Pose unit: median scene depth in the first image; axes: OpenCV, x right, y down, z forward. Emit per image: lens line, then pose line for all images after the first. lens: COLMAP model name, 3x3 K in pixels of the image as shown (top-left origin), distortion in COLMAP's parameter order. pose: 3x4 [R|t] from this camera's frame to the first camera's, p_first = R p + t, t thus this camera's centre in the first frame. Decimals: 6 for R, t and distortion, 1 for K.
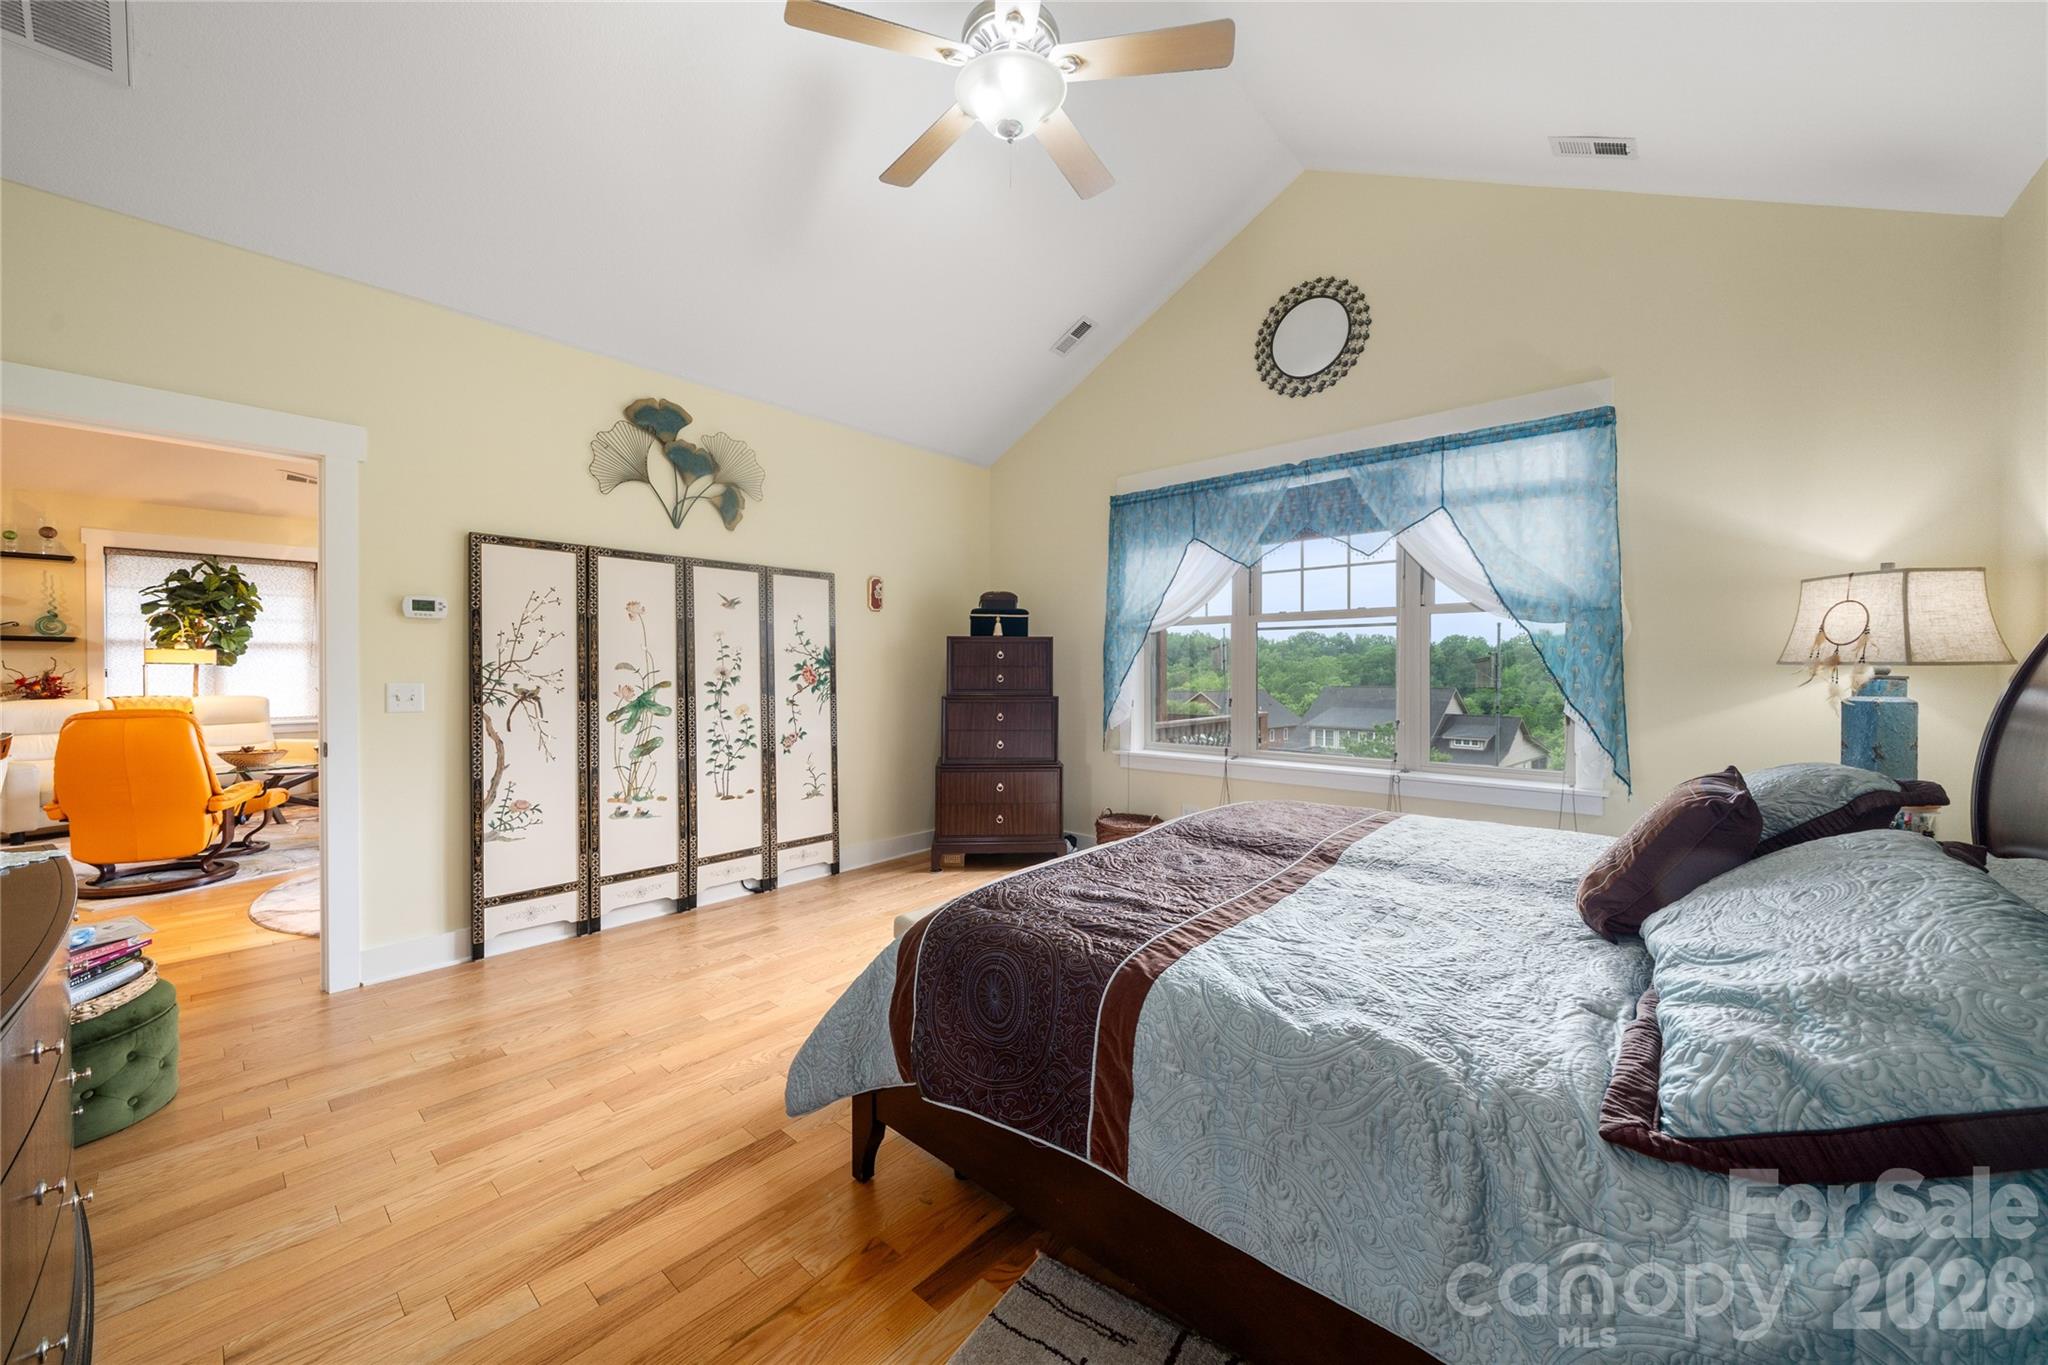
lens RADIAL K [[753.9, 0, 1024.0], [0, 753.9, 682.5], [0, 0, 1]] dist [-0.008752, 0.000023]
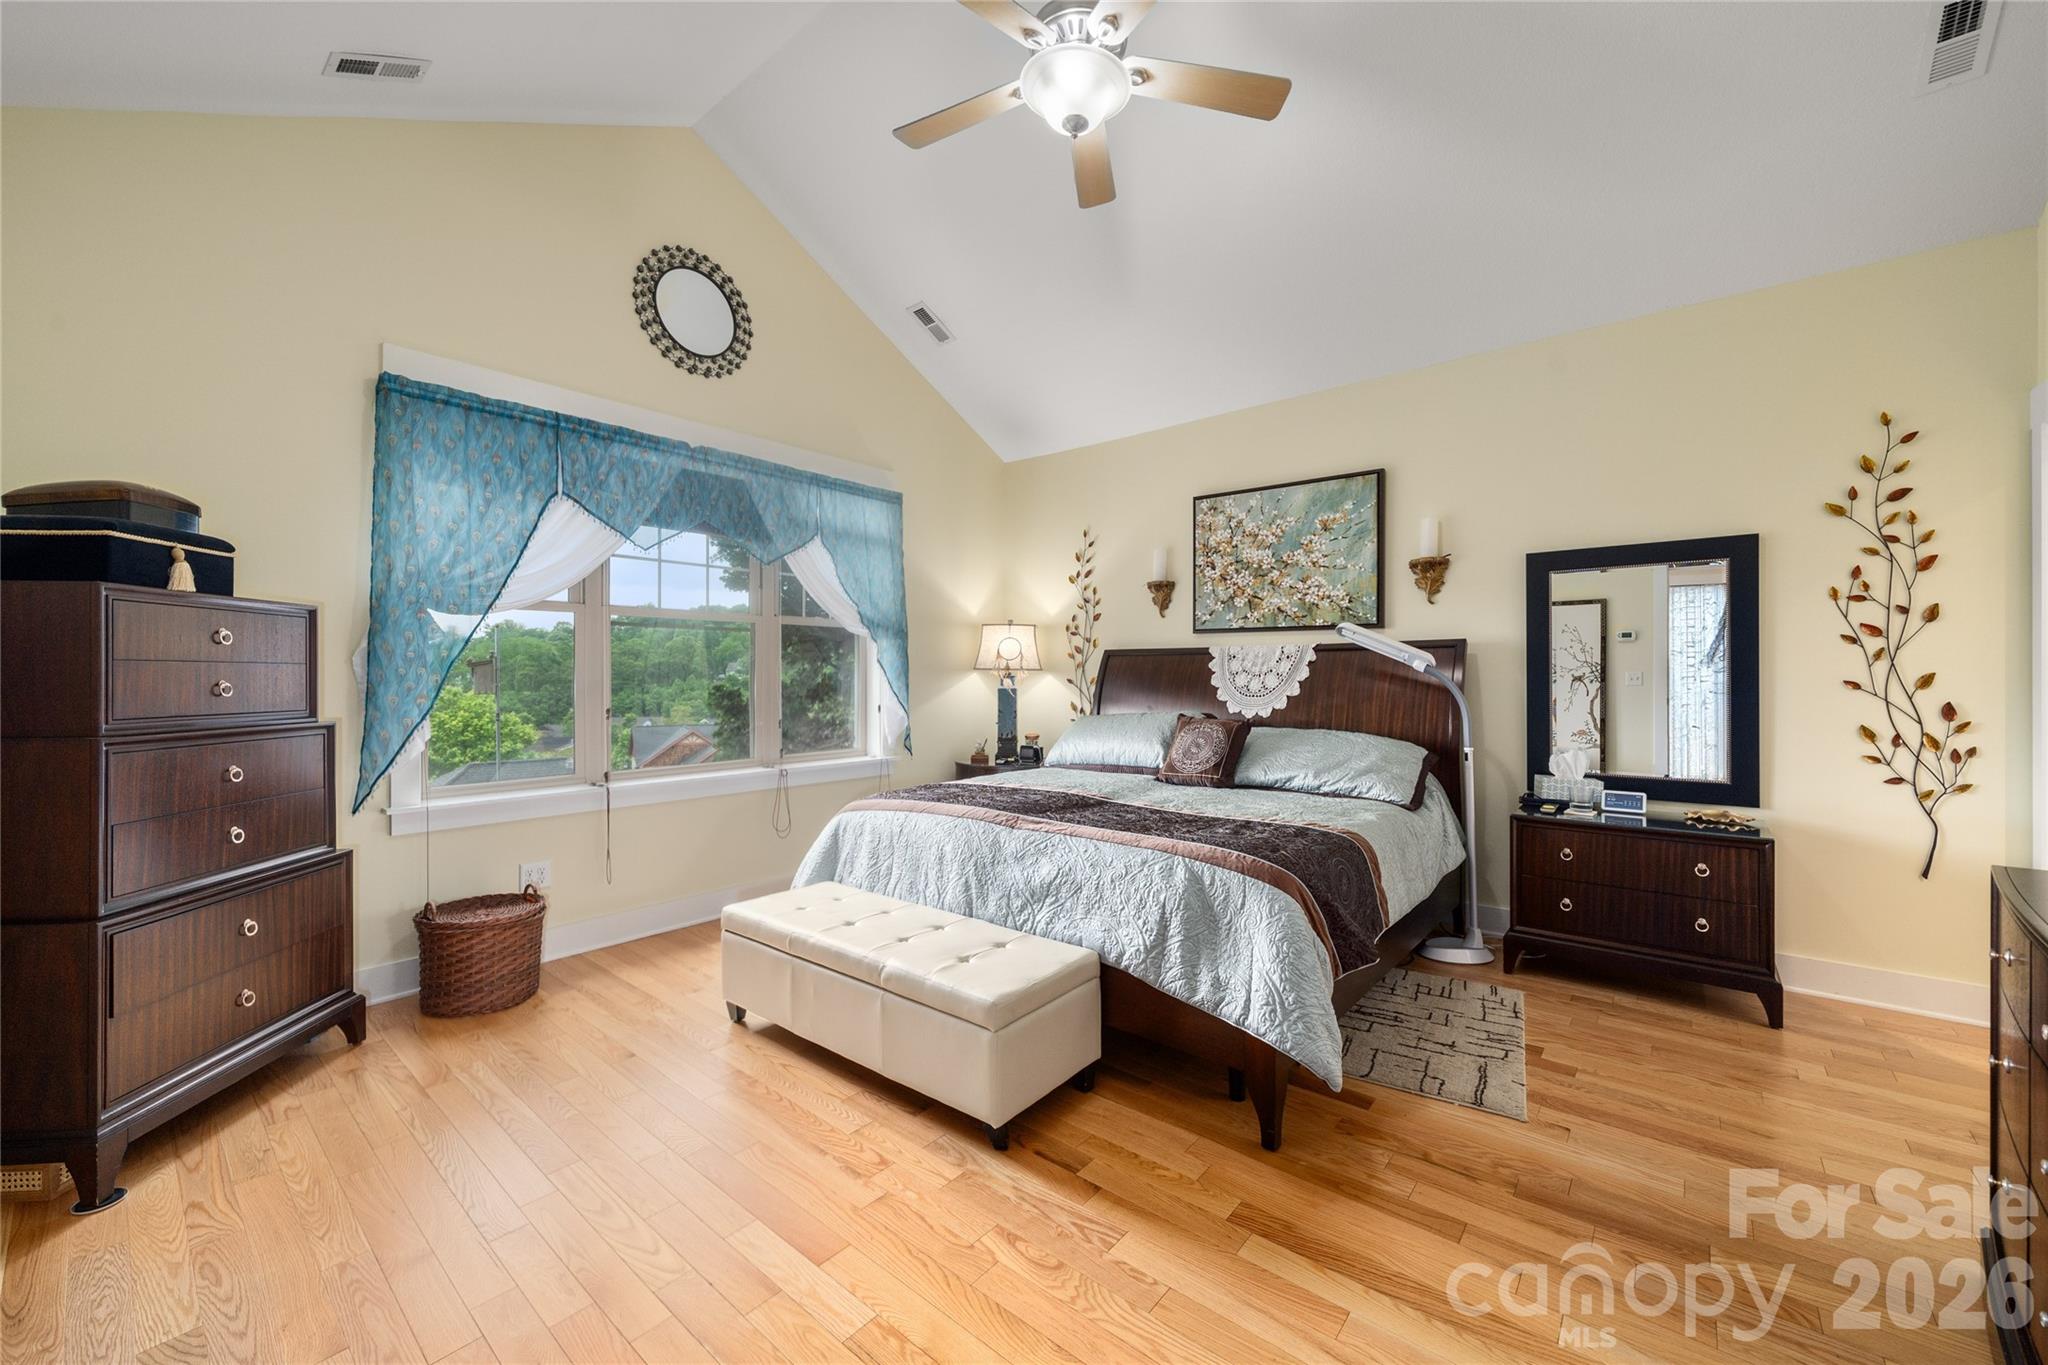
lens RADIAL K [[786.0, 0, 1024.0], [0, 786.0, 682.5], [0, 0, 1]] dist [0.000235, 0.000023]
pose [[-0.016361, -0.008872, 0.999827, -0.606886], [0.018277, 0.999791, 0.009171, -0.005316], [-0.999699, 0.018424, -0.016196, 0.628514]]
